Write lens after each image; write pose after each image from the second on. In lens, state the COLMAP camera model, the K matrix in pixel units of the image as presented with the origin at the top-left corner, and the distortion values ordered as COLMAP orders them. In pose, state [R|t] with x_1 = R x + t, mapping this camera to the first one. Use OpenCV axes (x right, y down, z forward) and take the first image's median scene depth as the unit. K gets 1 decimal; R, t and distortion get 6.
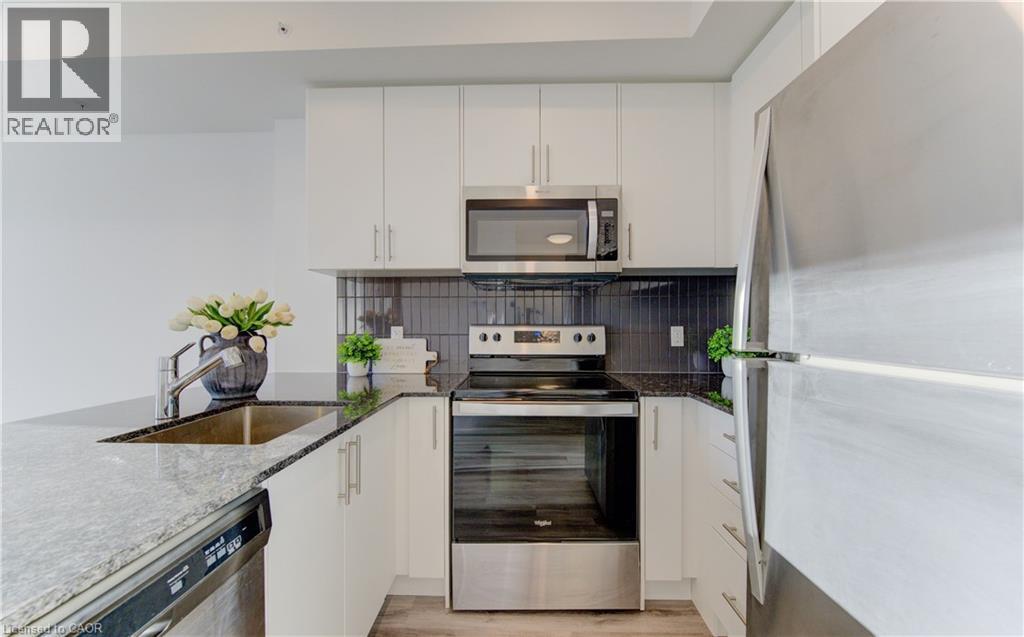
lens RADIAL K [[383.5, 0, 509.6], [0, 383.5, 325.3], [0, 0, 1]] dist [-0.006401, -0.000050]
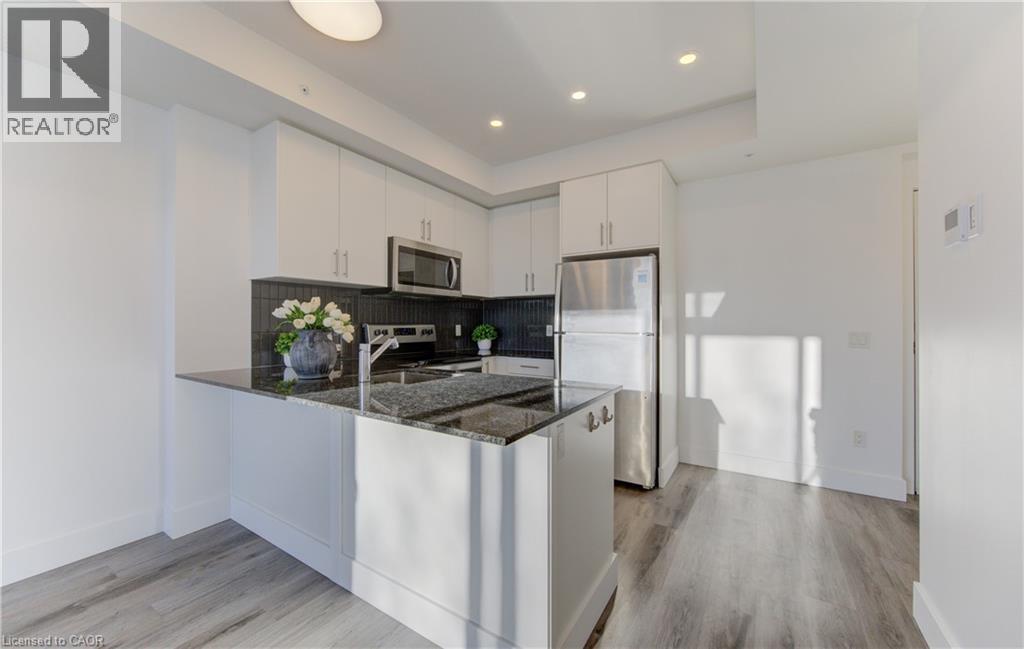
lens RADIAL K [[387.9, 0, 514.6], [0, 387.9, 323.2], [0, 0, 1]] dist [-0.003214, -0.001186]
pose [[0.514142, 0.002486, 0.857702, -1.133971], [-0.003555, 0.999993, -0.000768, -0.004574], [-0.857698, -0.002655, 0.514147, -0.220219]]
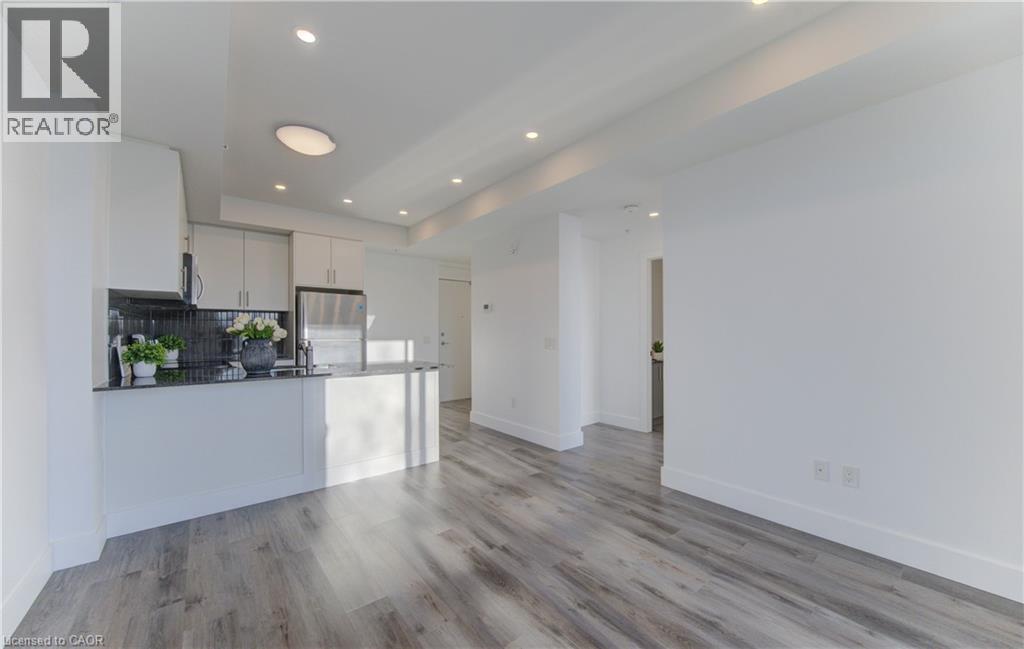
lens RADIAL K [[387.9, 0, 521.1], [0, 387.9, 332.1], [0, 0, 1]] dist [-0.003214, -0.001186]
pose [[-0.668234, 0.000617, 0.743951, -2.217175], [-0.002079, 0.999994, -0.002696, -0.009568], [-0.743948, -0.003348, -0.668229, 0.984741]]
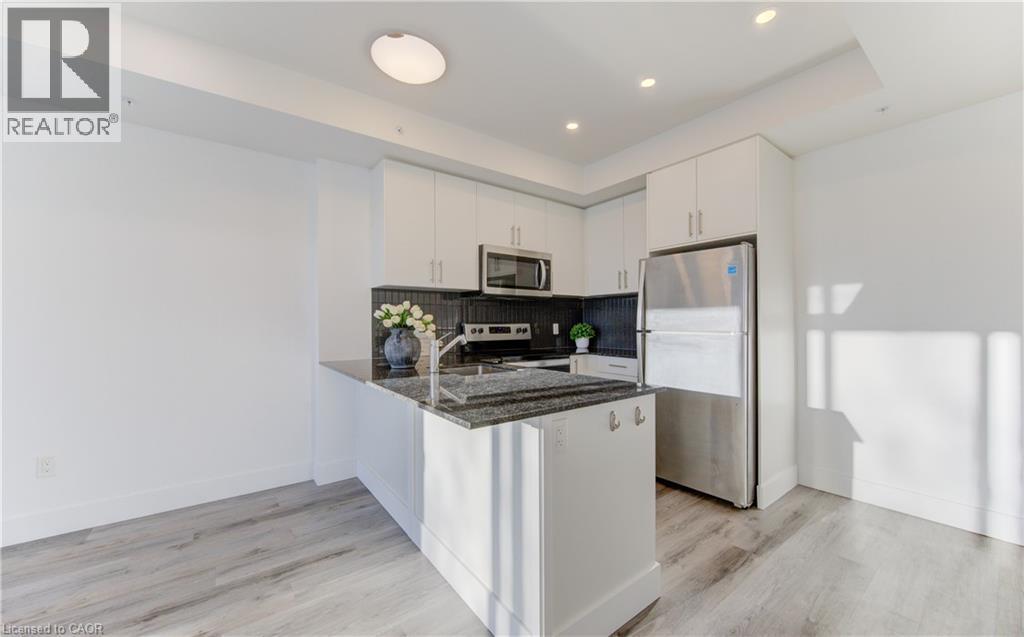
lens RADIAL K [[383.5, 0, 516.8], [0, 383.5, 322.4], [0, 0, 1]] dist [-0.006401, -0.000050]
pose [[0.780393, -0.001257, 0.625289, -1.010087], [0.002465, 0.999996, -0.001066, -0.001857], [-0.625285, 0.002373, 0.780393, -0.419962]]
